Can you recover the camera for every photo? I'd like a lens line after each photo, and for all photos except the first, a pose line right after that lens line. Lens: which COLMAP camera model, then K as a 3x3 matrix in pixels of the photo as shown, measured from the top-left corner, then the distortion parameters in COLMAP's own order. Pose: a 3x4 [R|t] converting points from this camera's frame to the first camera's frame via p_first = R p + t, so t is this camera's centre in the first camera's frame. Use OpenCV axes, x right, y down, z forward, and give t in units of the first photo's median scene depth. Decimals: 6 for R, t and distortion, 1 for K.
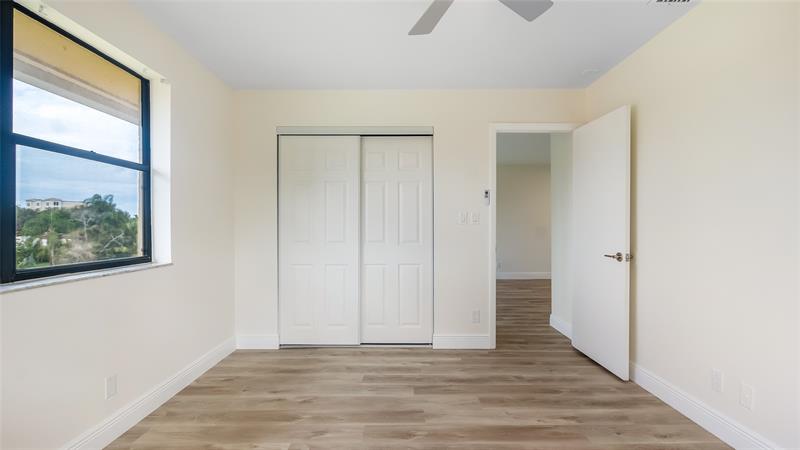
lens RADIAL K [[374.8, 0, 398.8], [0, 374.8, 227.2], [0, 0, 1]] dist [-0.001242, -0.000161]
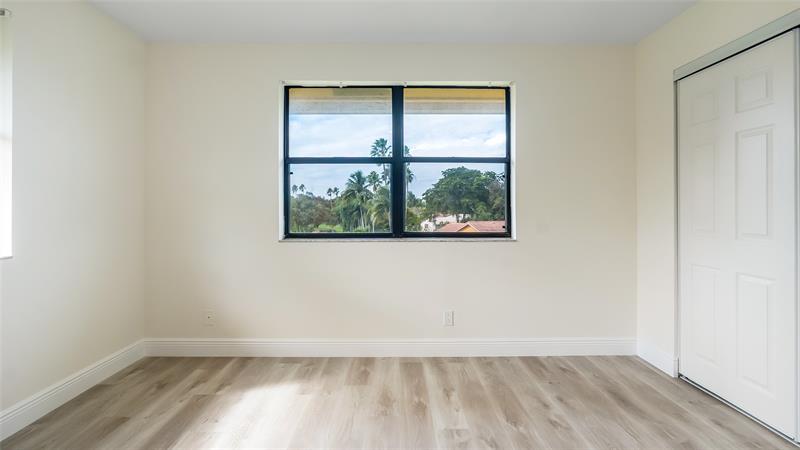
lens RADIAL K [[374.8, 0, 397.9], [0, 374.8, 207.2], [0, 0, 1]] dist [-0.001242, -0.000161]
pose [[0.006216, -0.004790, -0.999969, 0.522938], [-0.000824, 0.999988, -0.004795, 0.001606], [0.999980, 0.000853, 0.006212, 0.609728]]
